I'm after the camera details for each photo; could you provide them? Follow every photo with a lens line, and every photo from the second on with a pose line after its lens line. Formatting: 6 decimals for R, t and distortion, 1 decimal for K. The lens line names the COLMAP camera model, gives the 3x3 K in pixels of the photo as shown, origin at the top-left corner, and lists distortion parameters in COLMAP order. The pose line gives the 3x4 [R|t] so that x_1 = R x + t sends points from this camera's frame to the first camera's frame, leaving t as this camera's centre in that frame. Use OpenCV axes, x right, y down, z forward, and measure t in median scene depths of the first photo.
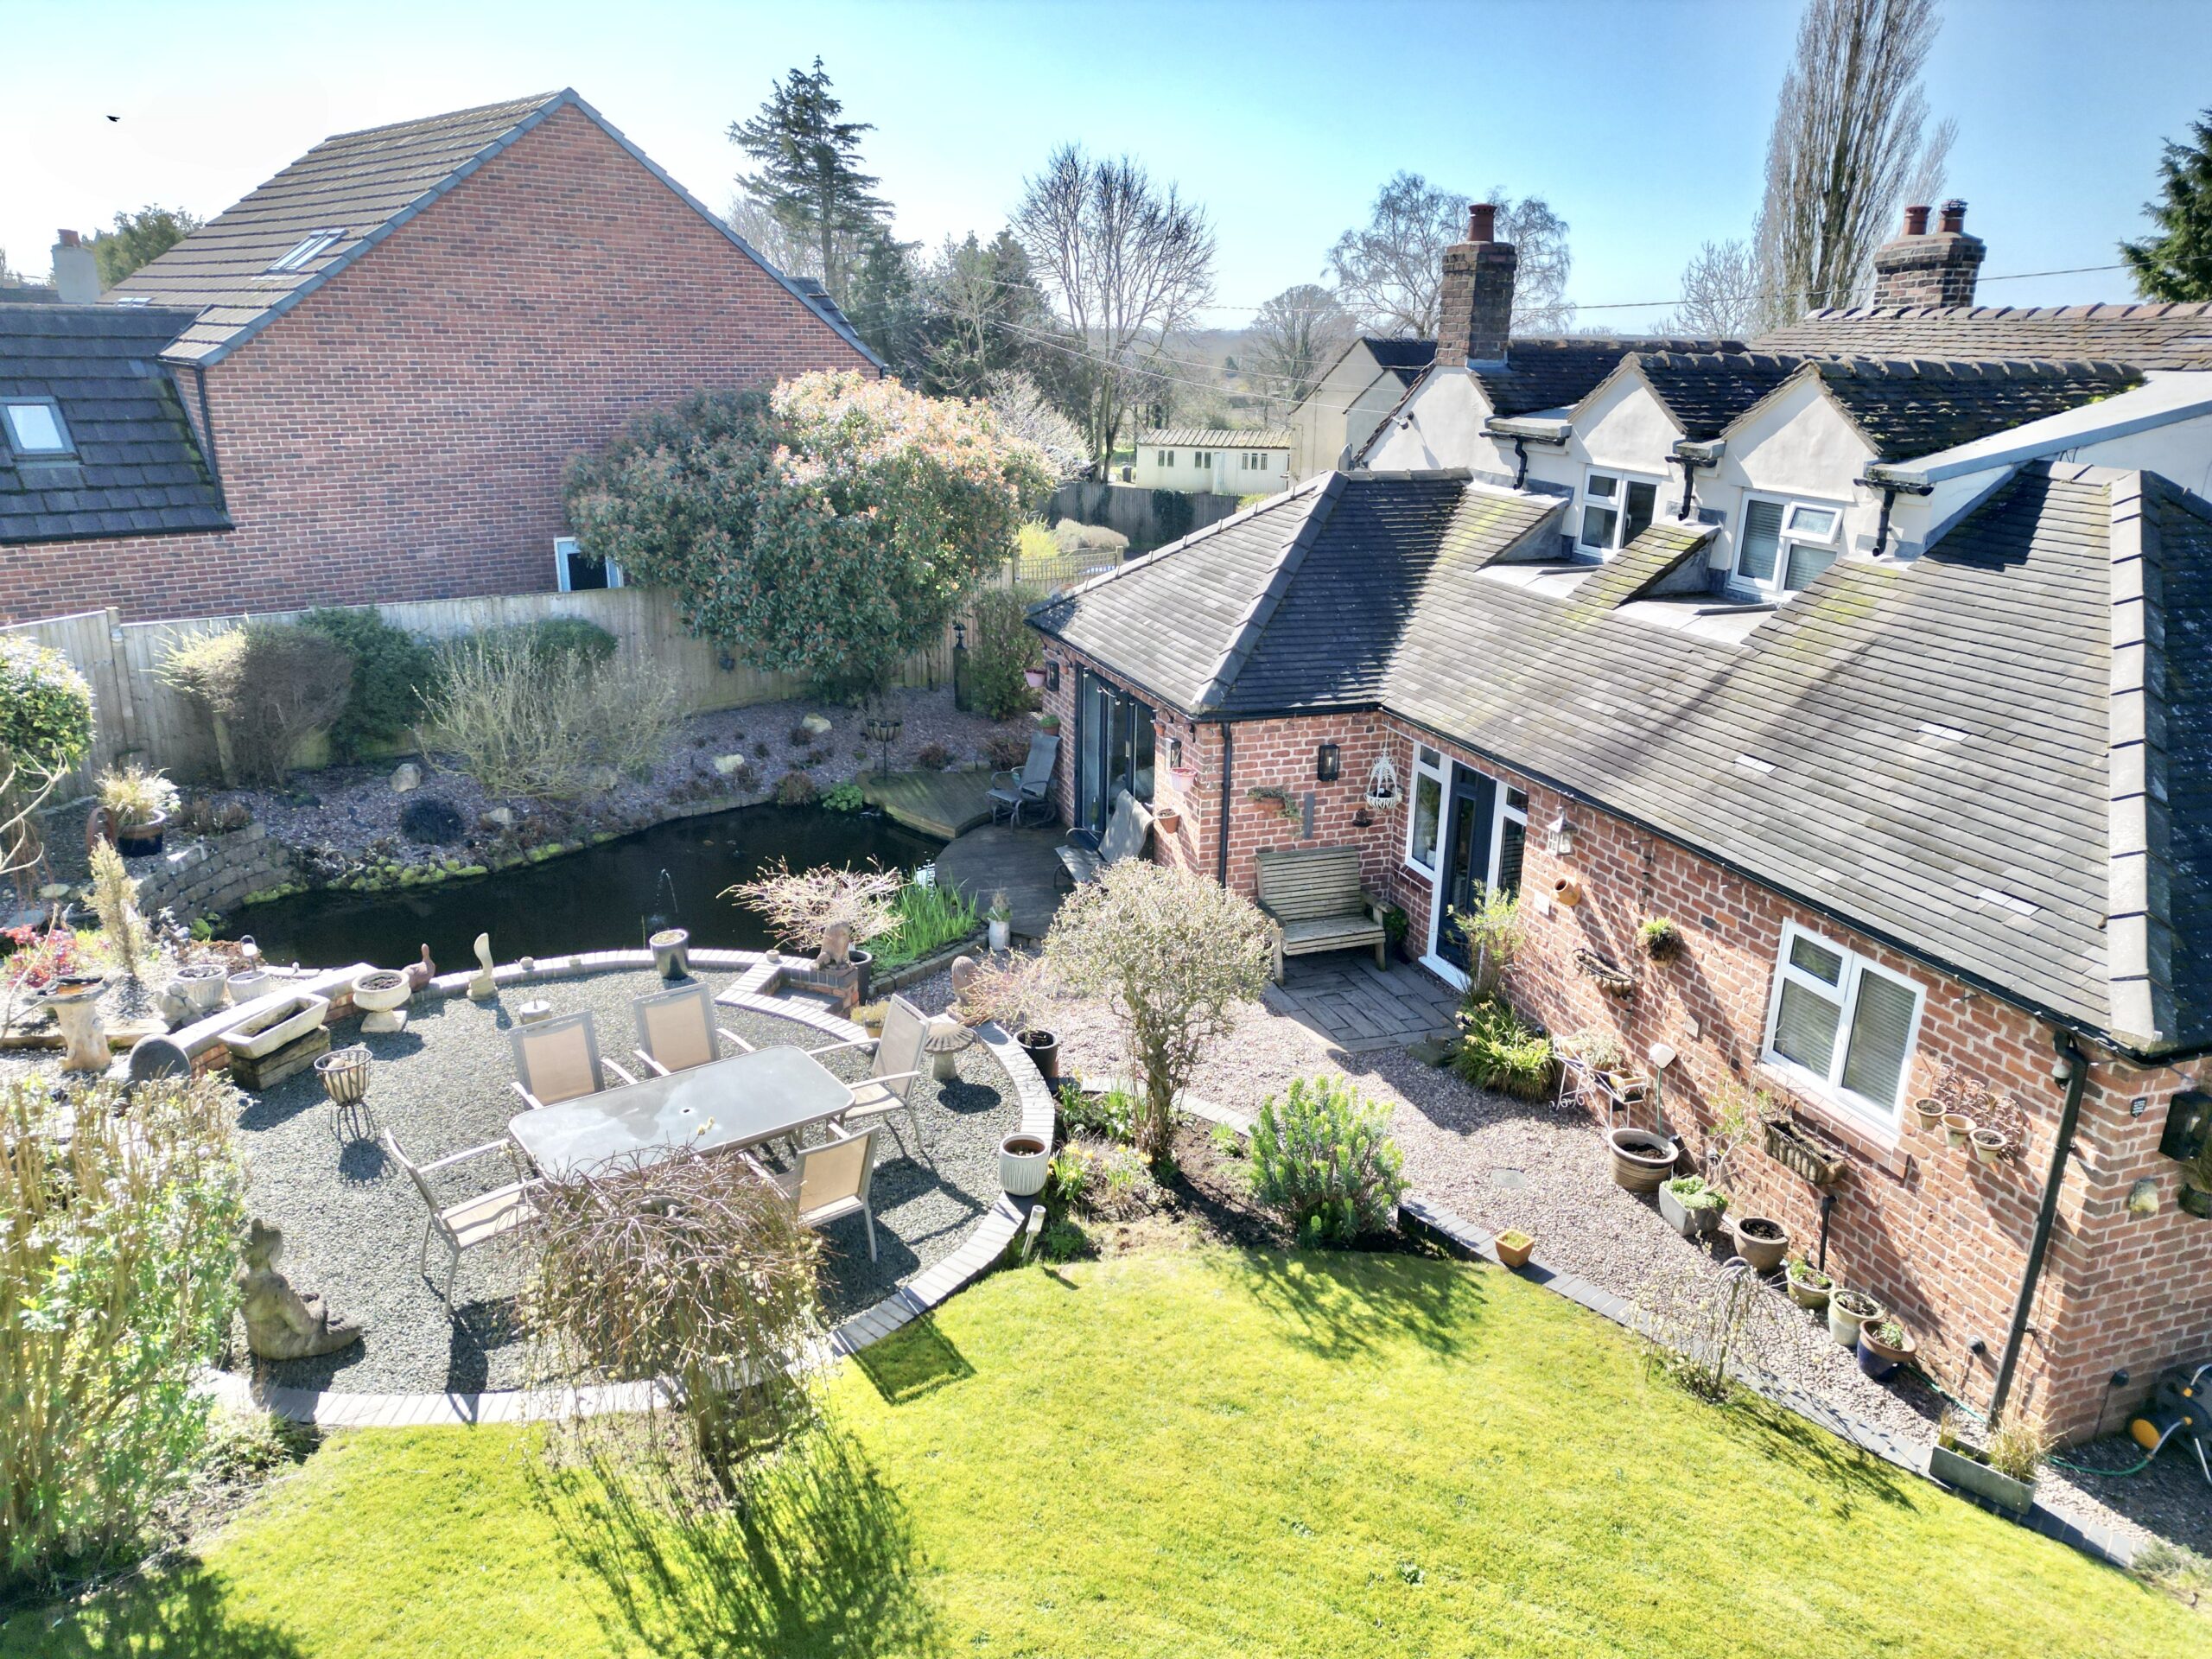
lens RADIAL K [[1538.5, 0, 1108.5], [0, 1538.5, 840.2], [0, 0, 1]] dist [0.050976, -0.042291]
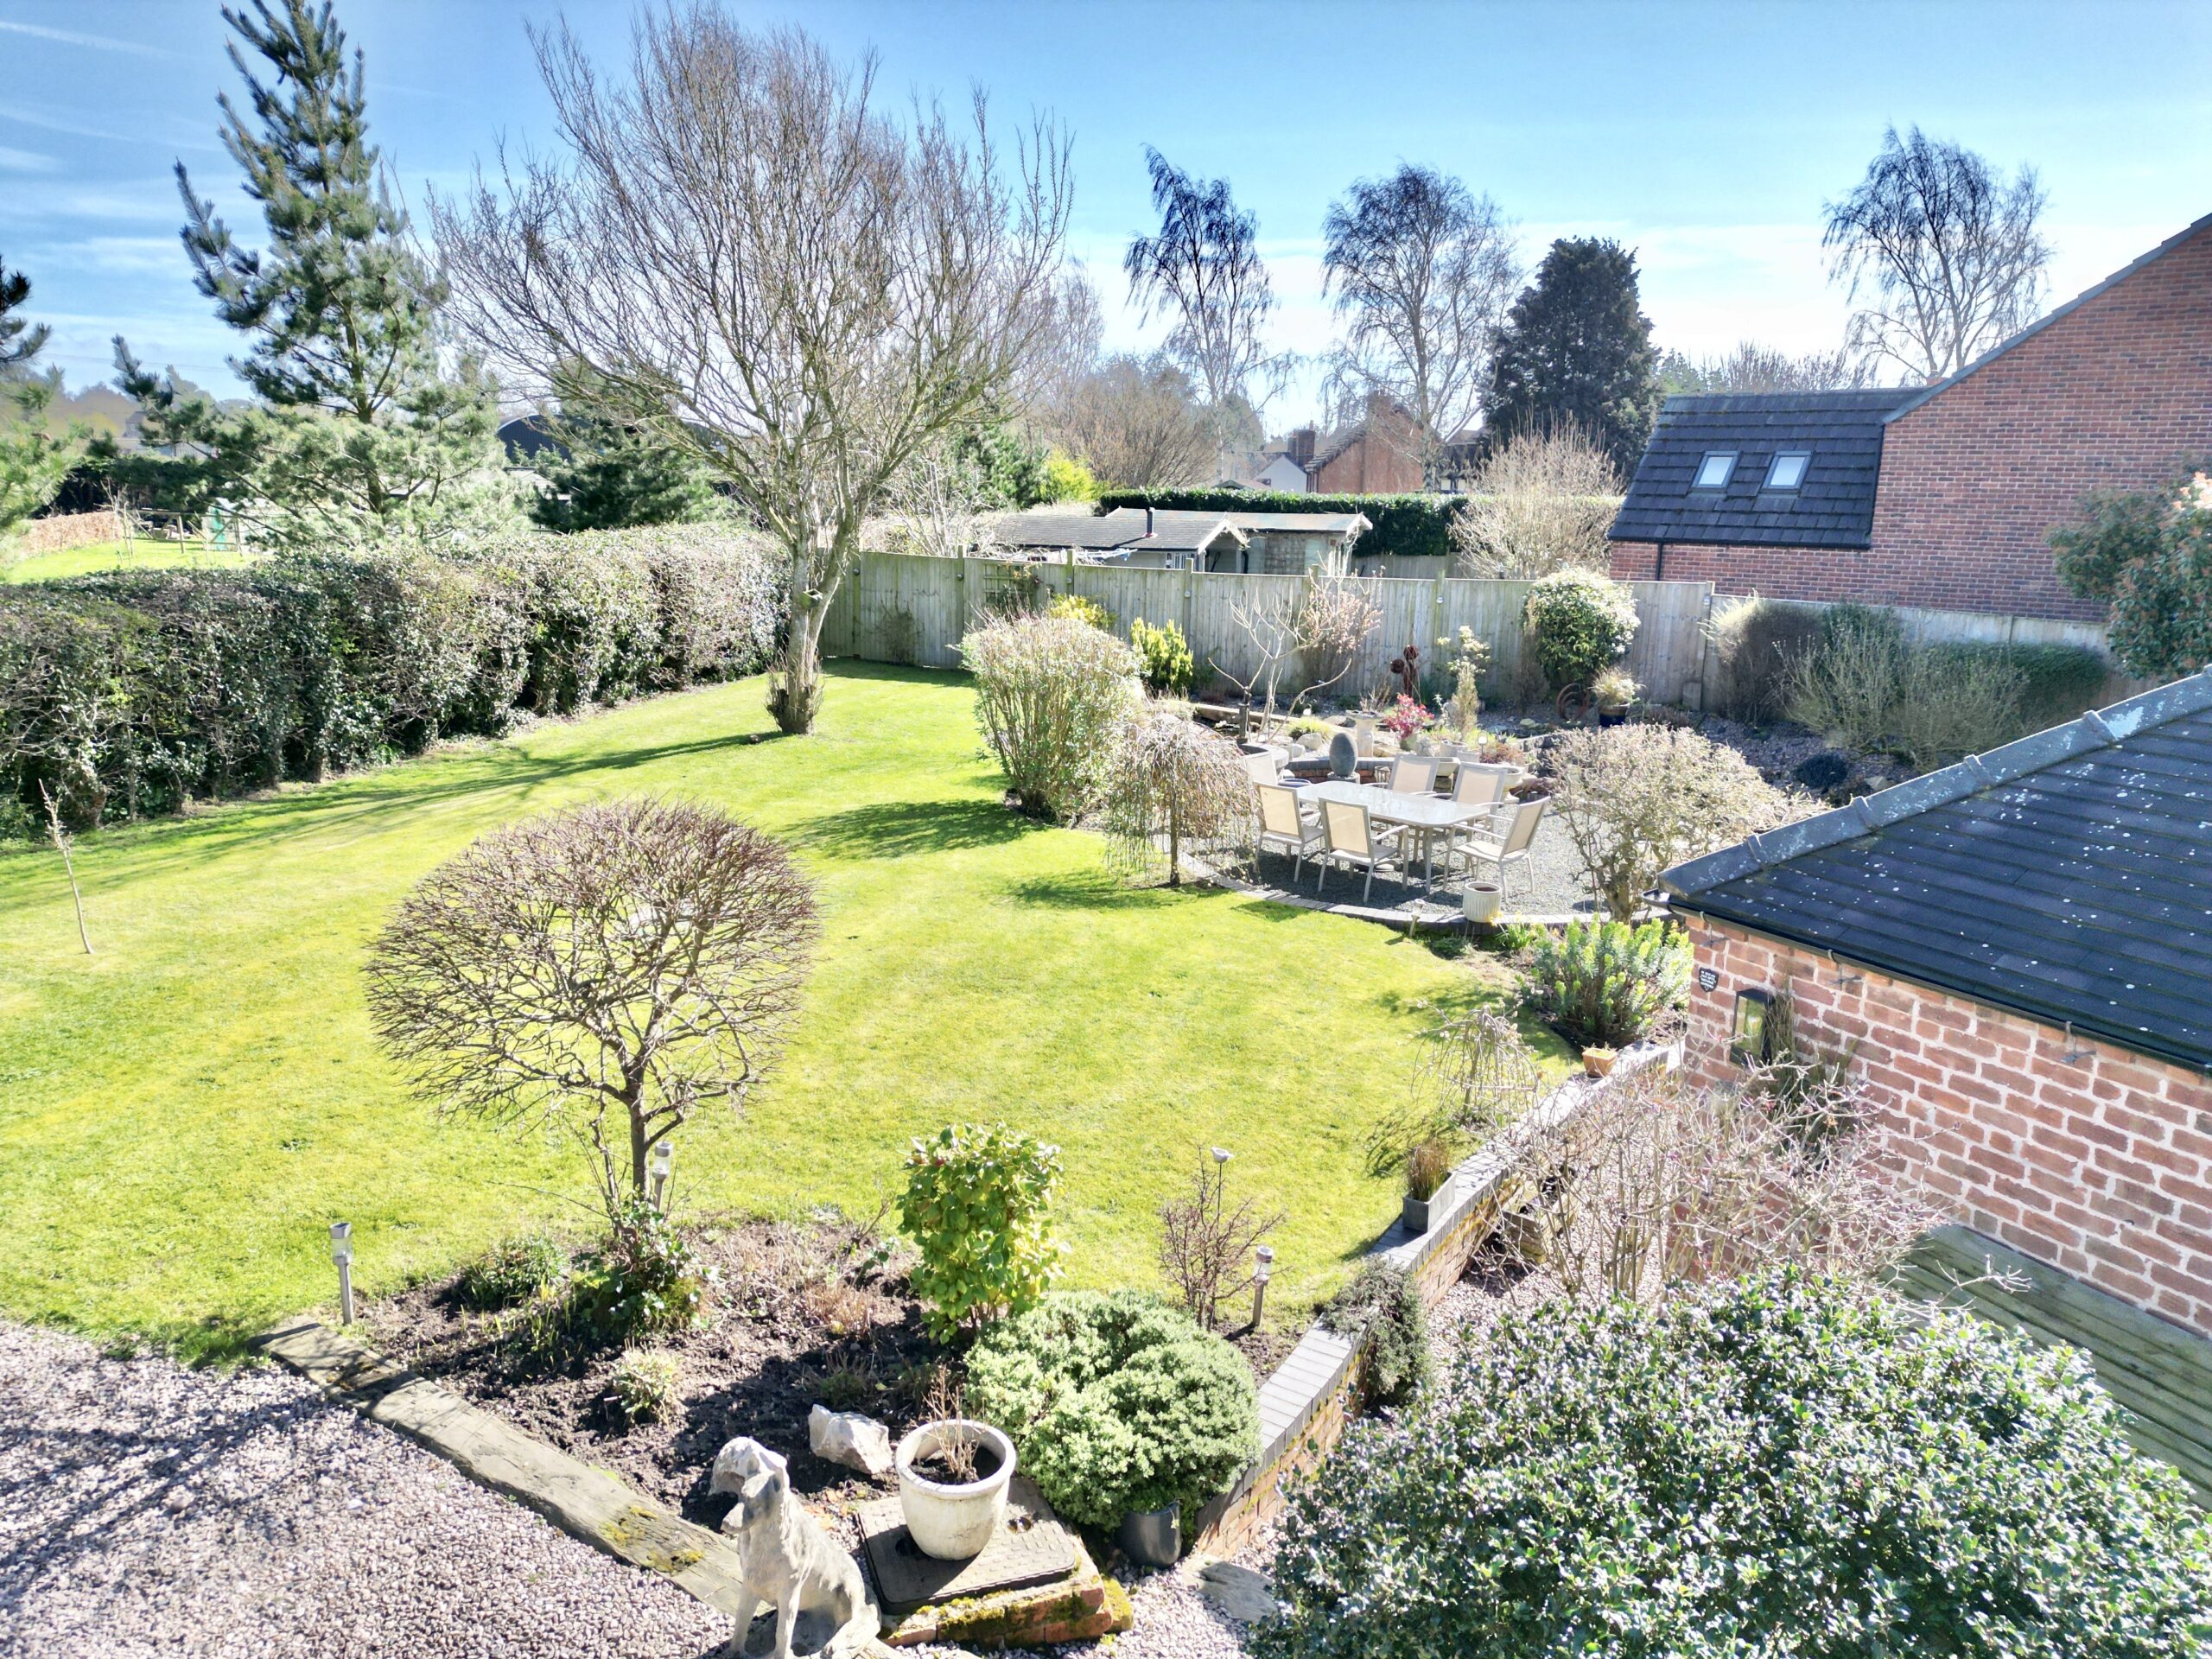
lens RADIAL K [[1536.0, 0, 1112.6], [0, 1536.0, 857.1], [0, 0, 1]] dist [0.062434, -0.062415]
pose [[0.173999, 0.223339, -0.959085, 0.922678], [-0.316366, 0.934990, 0.160333, 0.044619], [0.932543, 0.275524, 0.233344, 0.280869]]
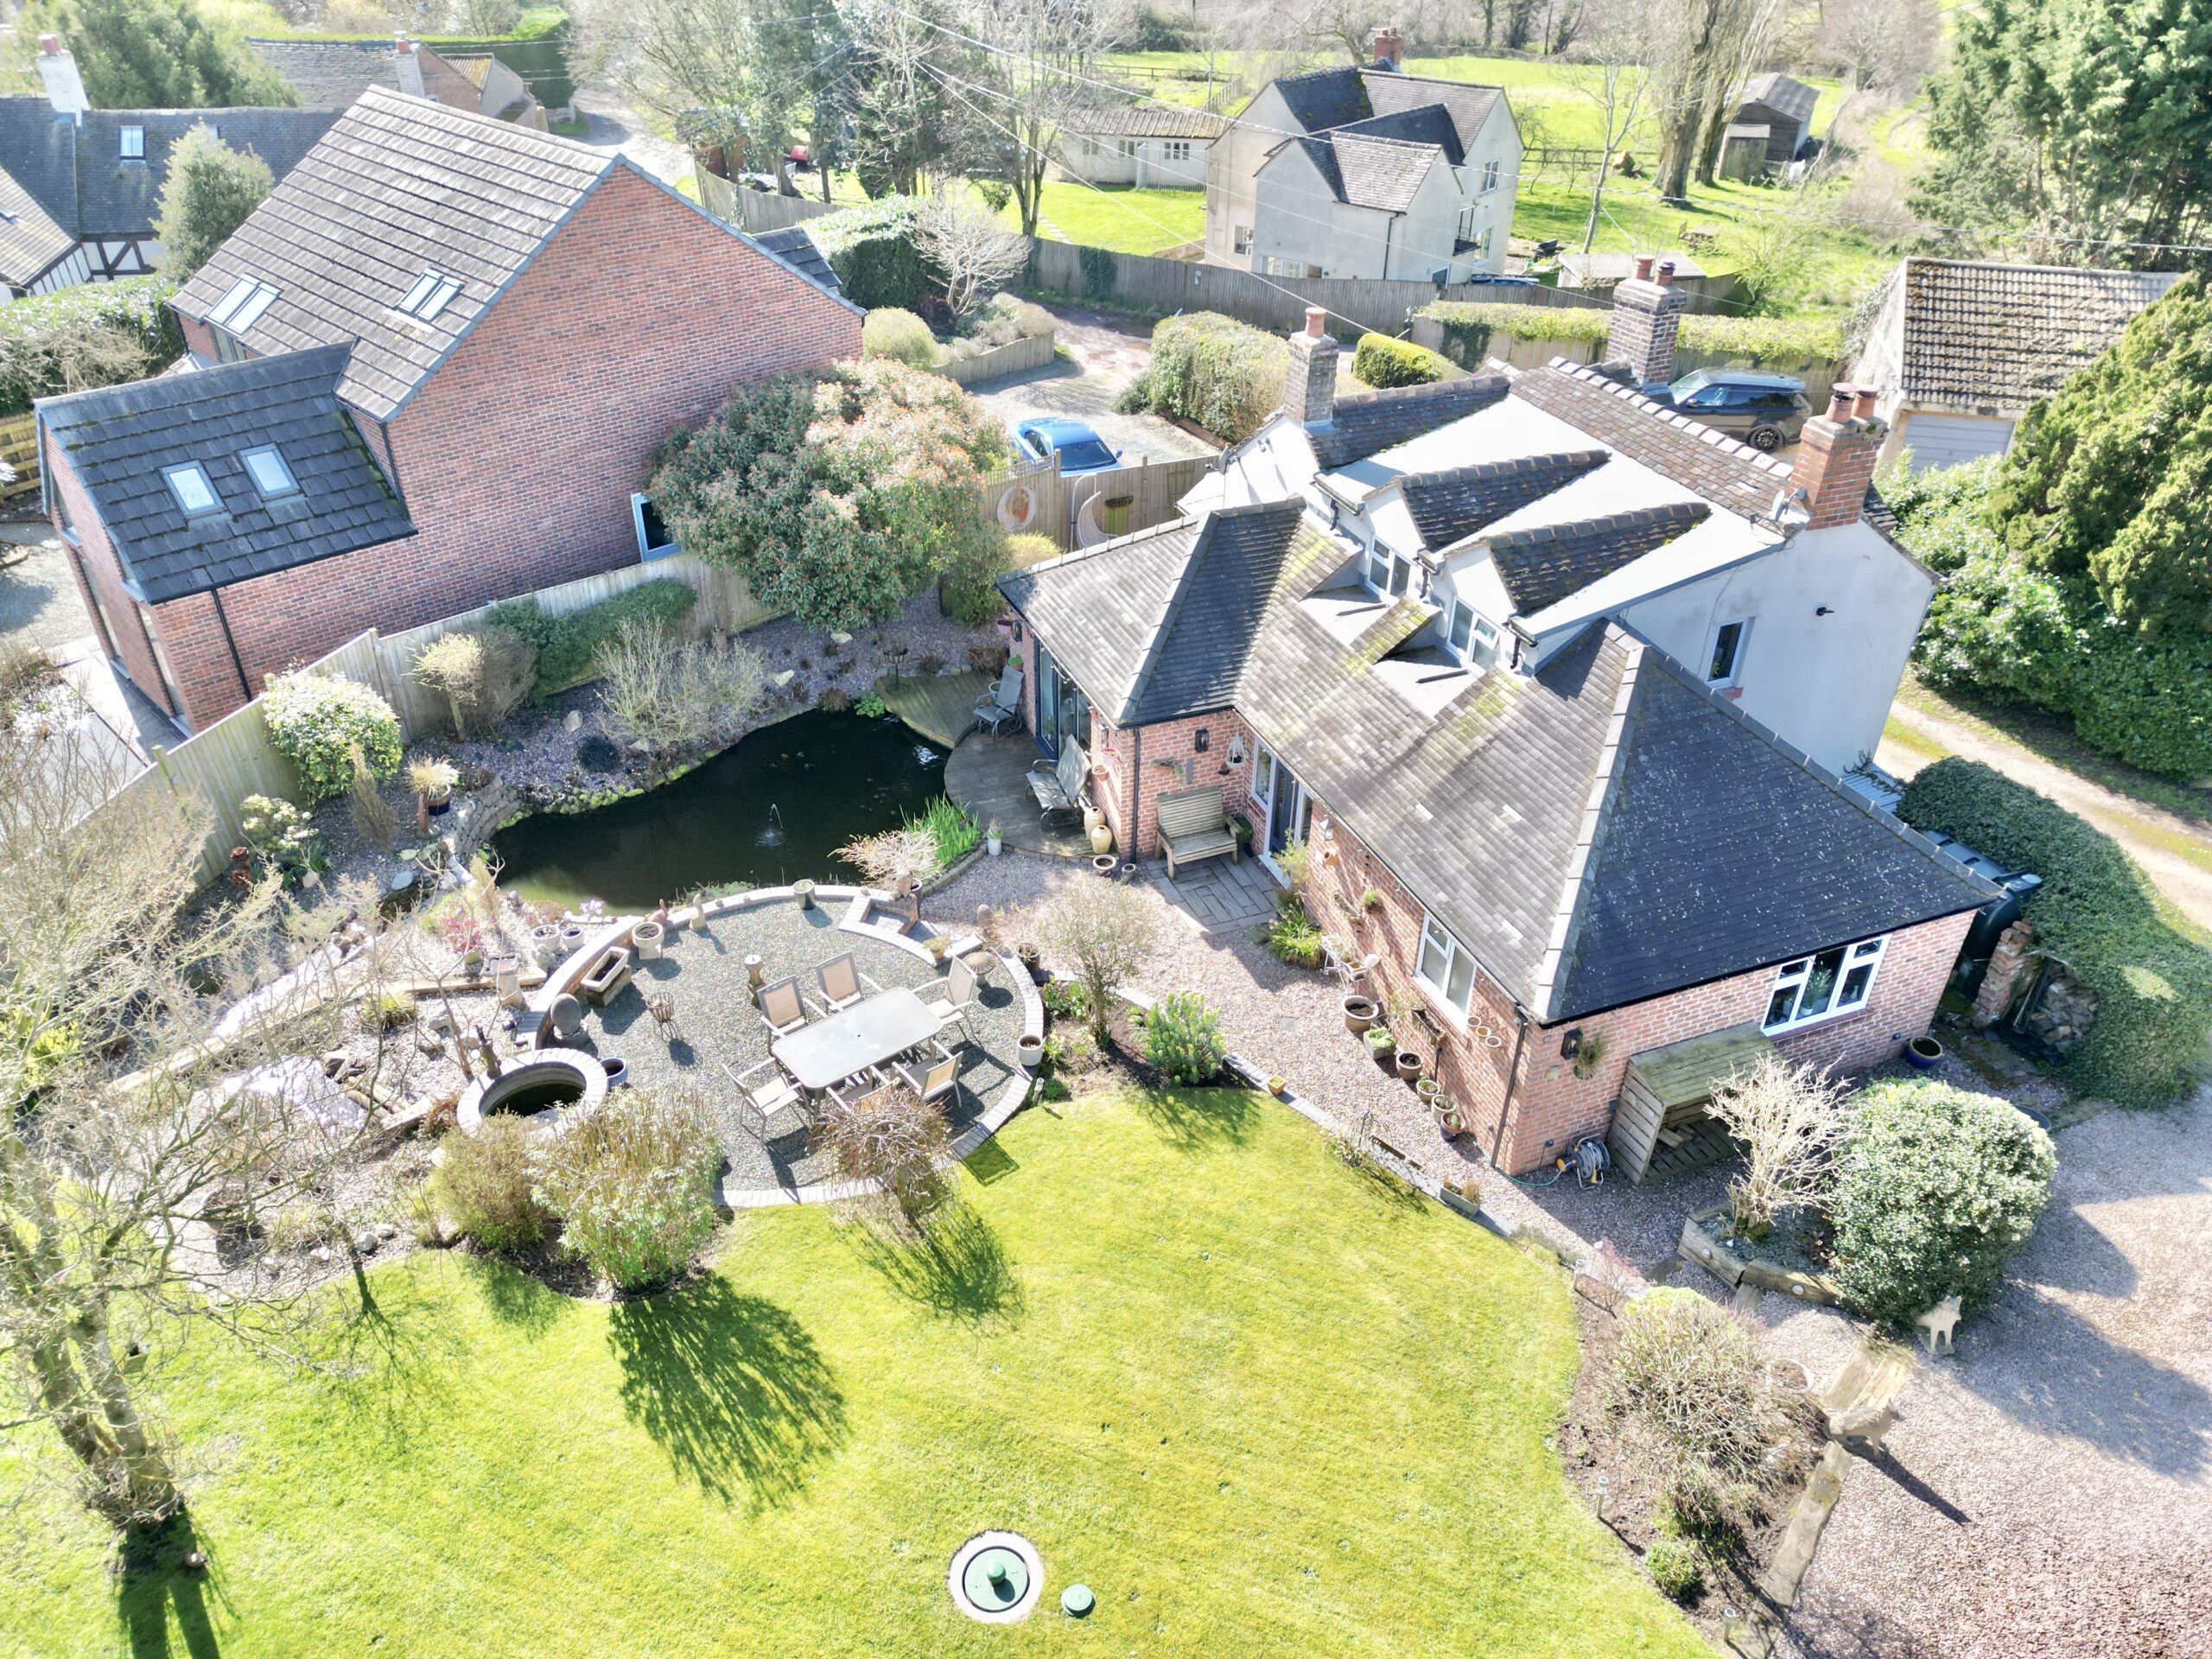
lens RADIAL K [[1538.5, 0, 1108.5], [0, 1538.5, 840.2], [0, 0, 1]] dist [0.050976, -0.042291]
pose [[0.998794, -0.028625, 0.039900, -0.020734], [0.017065, 0.964217, 0.264565, -0.434075], [-0.046046, -0.263565, 0.963542, -0.629549]]
